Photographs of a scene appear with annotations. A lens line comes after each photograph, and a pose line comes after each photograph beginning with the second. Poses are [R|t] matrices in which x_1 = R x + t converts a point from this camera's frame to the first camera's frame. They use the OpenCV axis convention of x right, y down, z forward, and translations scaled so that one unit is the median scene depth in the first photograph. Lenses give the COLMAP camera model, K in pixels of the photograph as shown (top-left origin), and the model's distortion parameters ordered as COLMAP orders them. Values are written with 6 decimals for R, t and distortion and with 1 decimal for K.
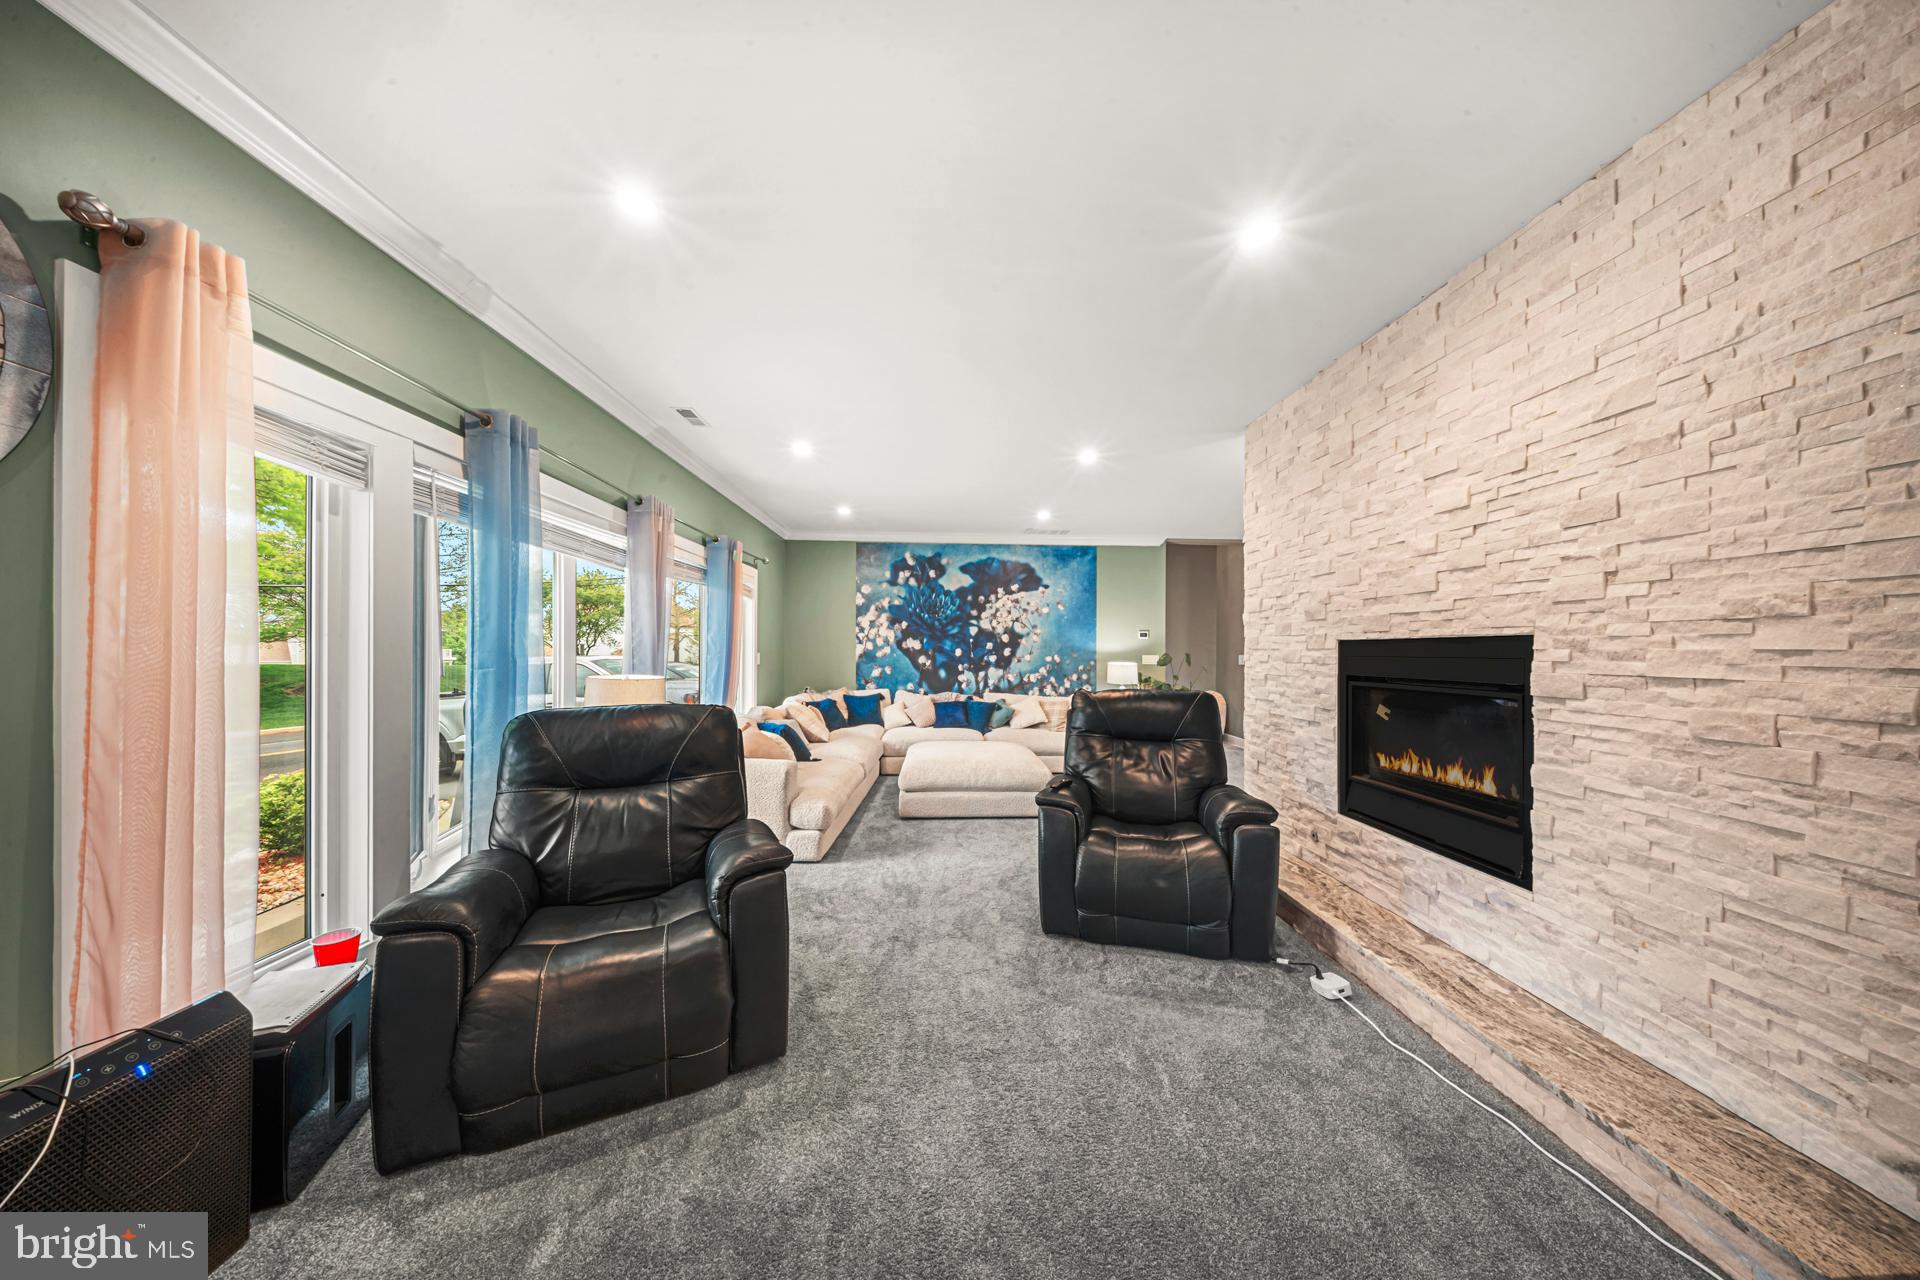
lens RADIAL K [[569.7, 0, 967.0], [0, 569.7, 652.8], [0, 0, 1]] dist [-0.000422, -0.001455]
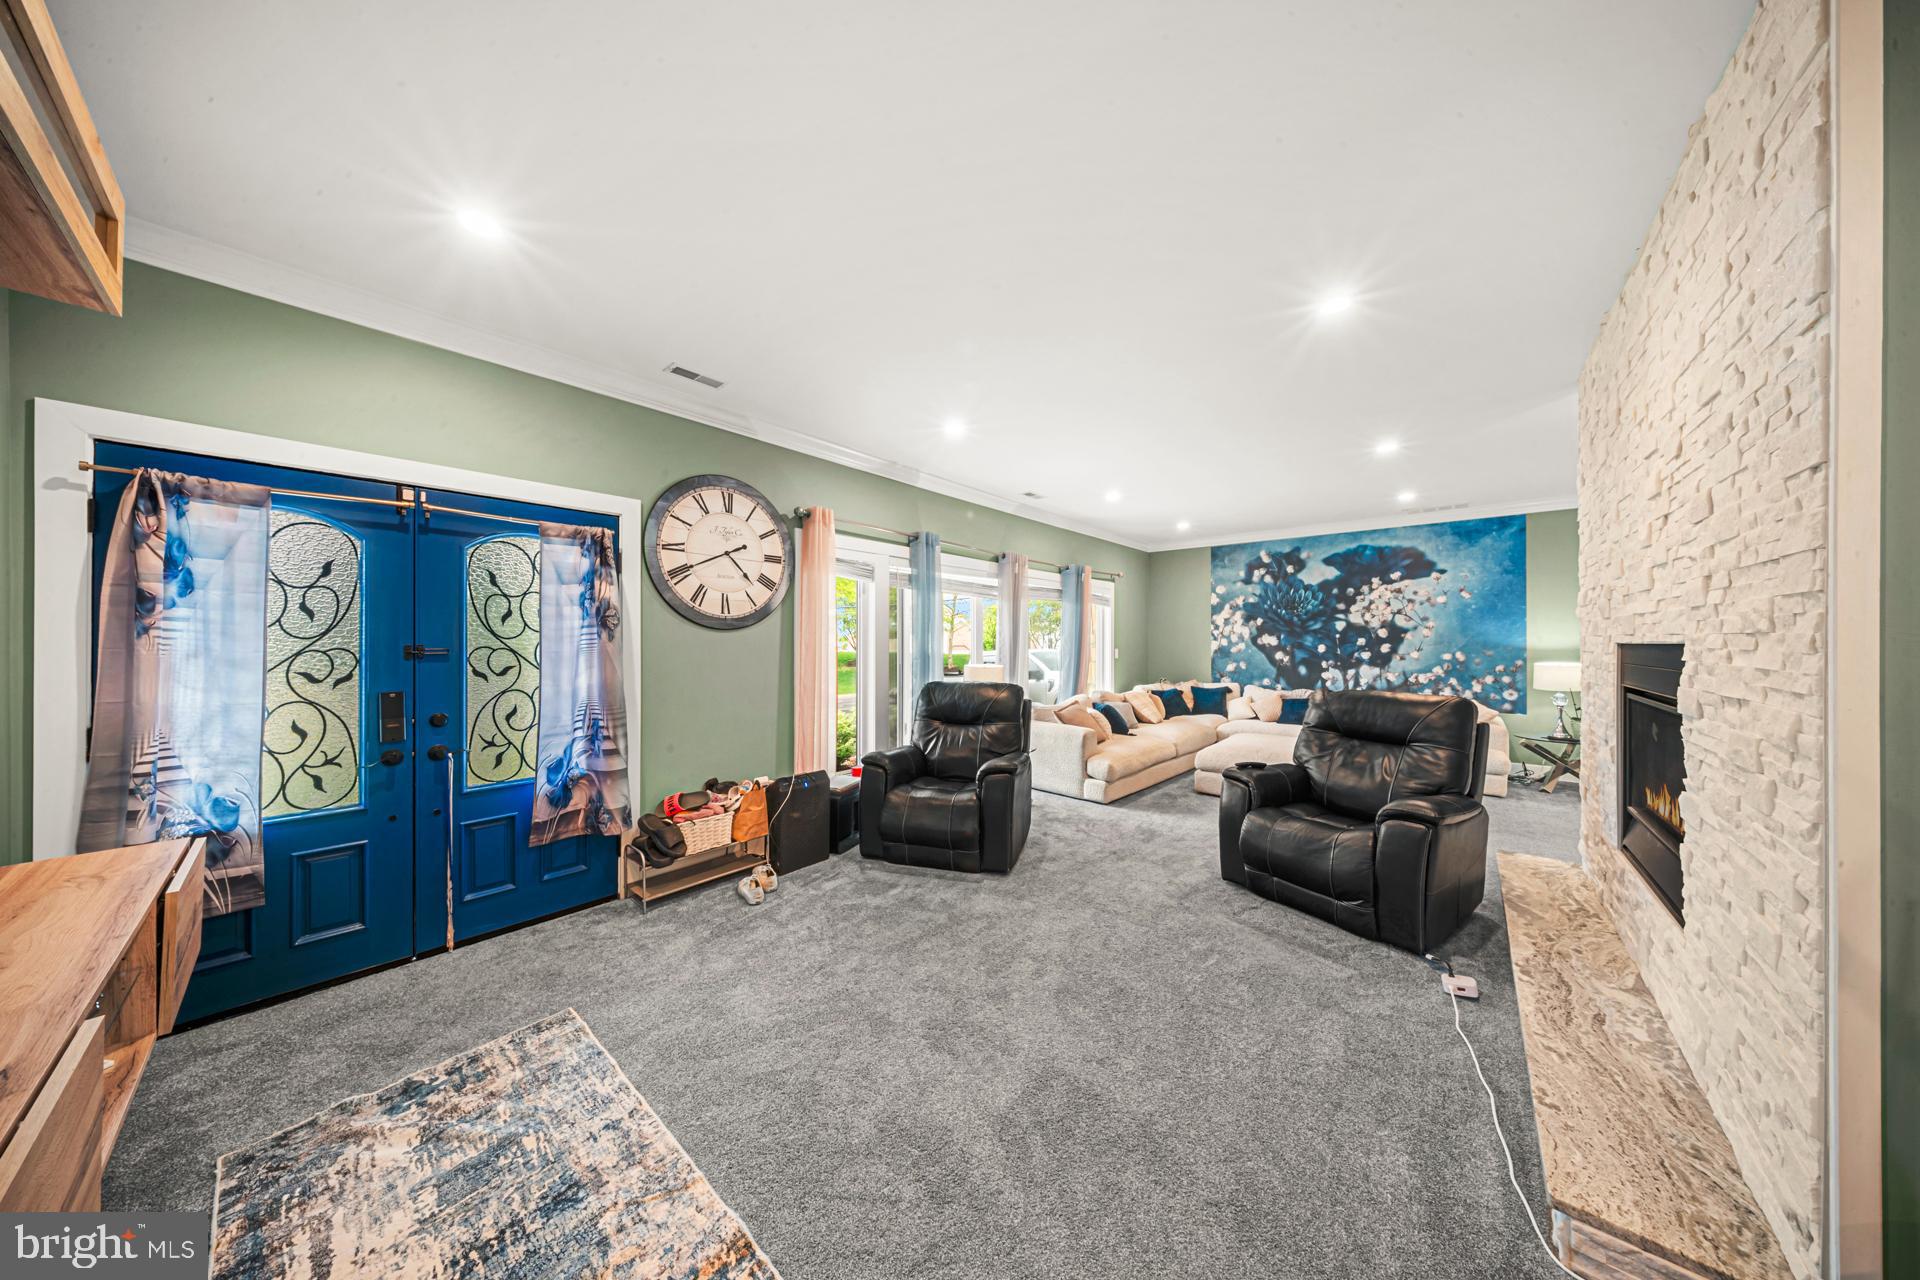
lens RADIAL K [[569.7, 0, 963.5], [0, 569.7, 641.2], [0, 0, 1]] dist [-0.000422, -0.001455]
pose [[0.719874, -0.005125, -0.694086, 0.631226], [0.001674, 0.999983, -0.005648, -0.025575], [0.694103, 0.002904, 0.719870, -0.315225]]
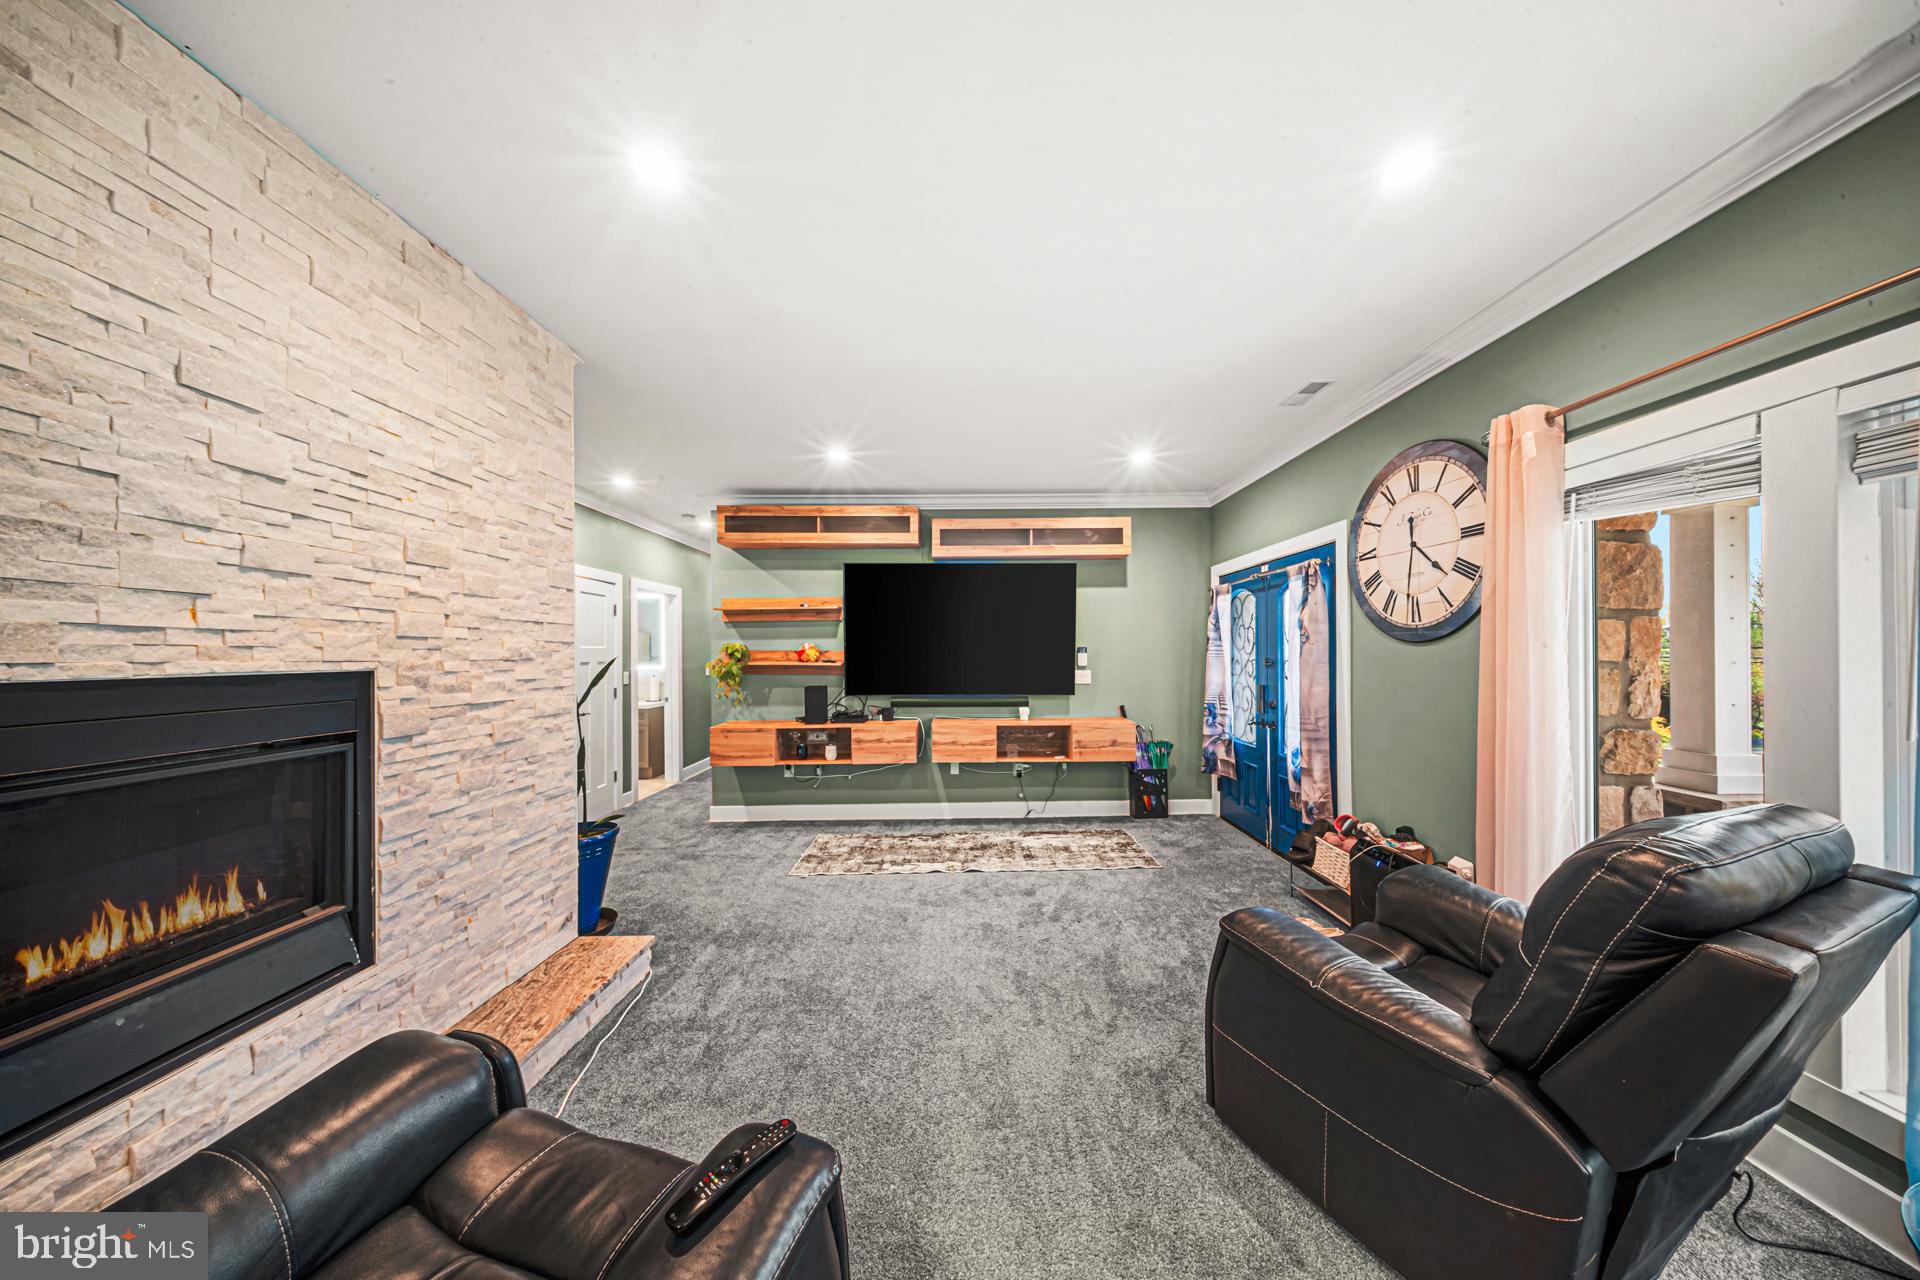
lens RADIAL K [[569.7, 0, 961.5], [0, 569.7, 652.1], [0, 0, 1]] dist [-0.000422, -0.001455]
pose [[-0.998279, 0.001152, 0.058637, 0.030919], [0.001196, 0.999999, 0.000707, -0.047286], [-0.058636, 0.000776, -0.998279, 1.440600]]
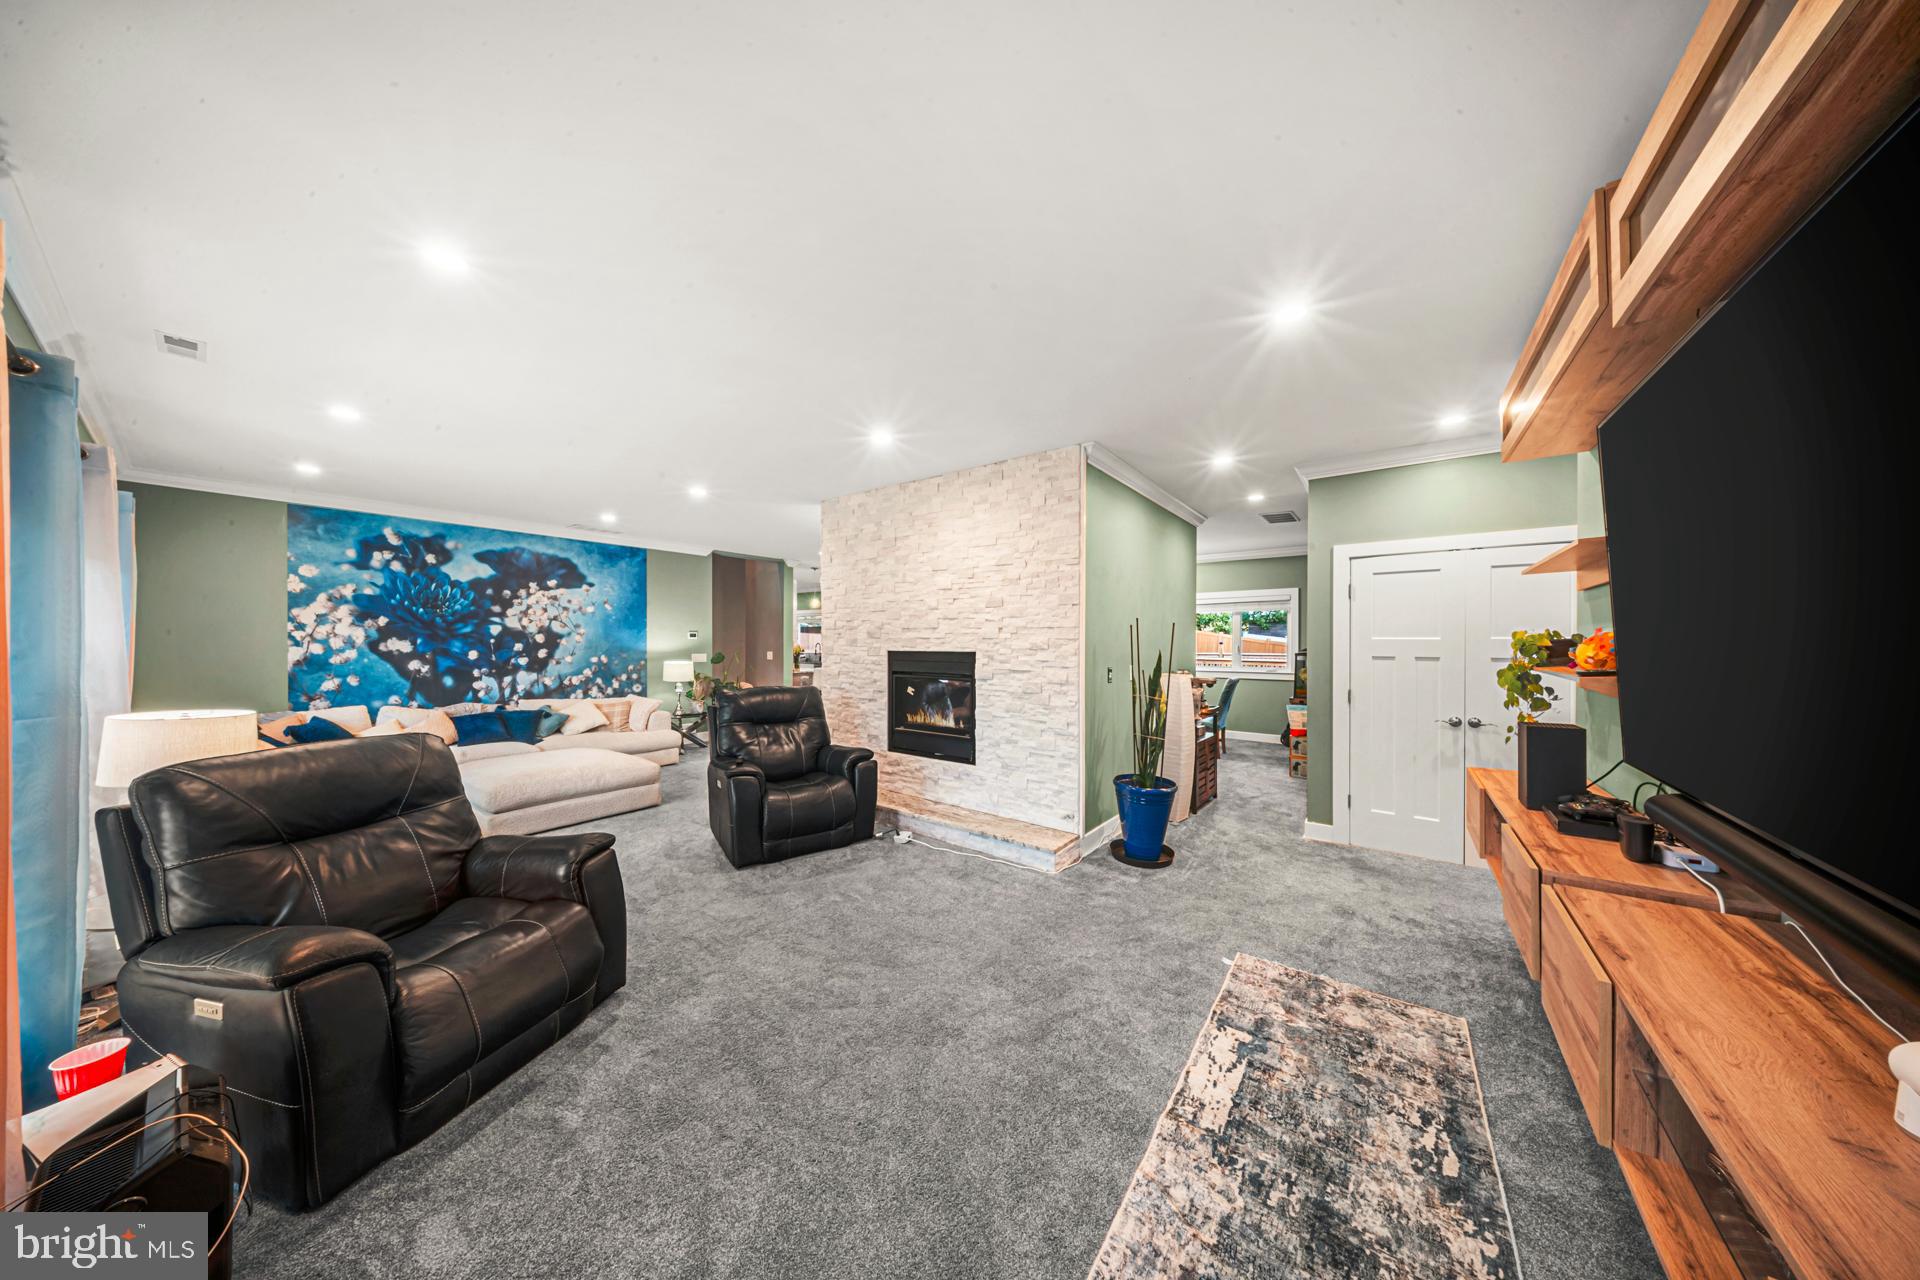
lens RADIAL K [[569.7, 0, 976.4], [0, 569.7, 643.6], [0, 0, 1]] dist [-0.000422, -0.001455]
pose [[0.624561, -0.006602, 0.780948, -0.609814], [0.002390, 0.999976, 0.006542, -0.062943], [-0.780973, -0.002219, 0.624561, -0.328934]]
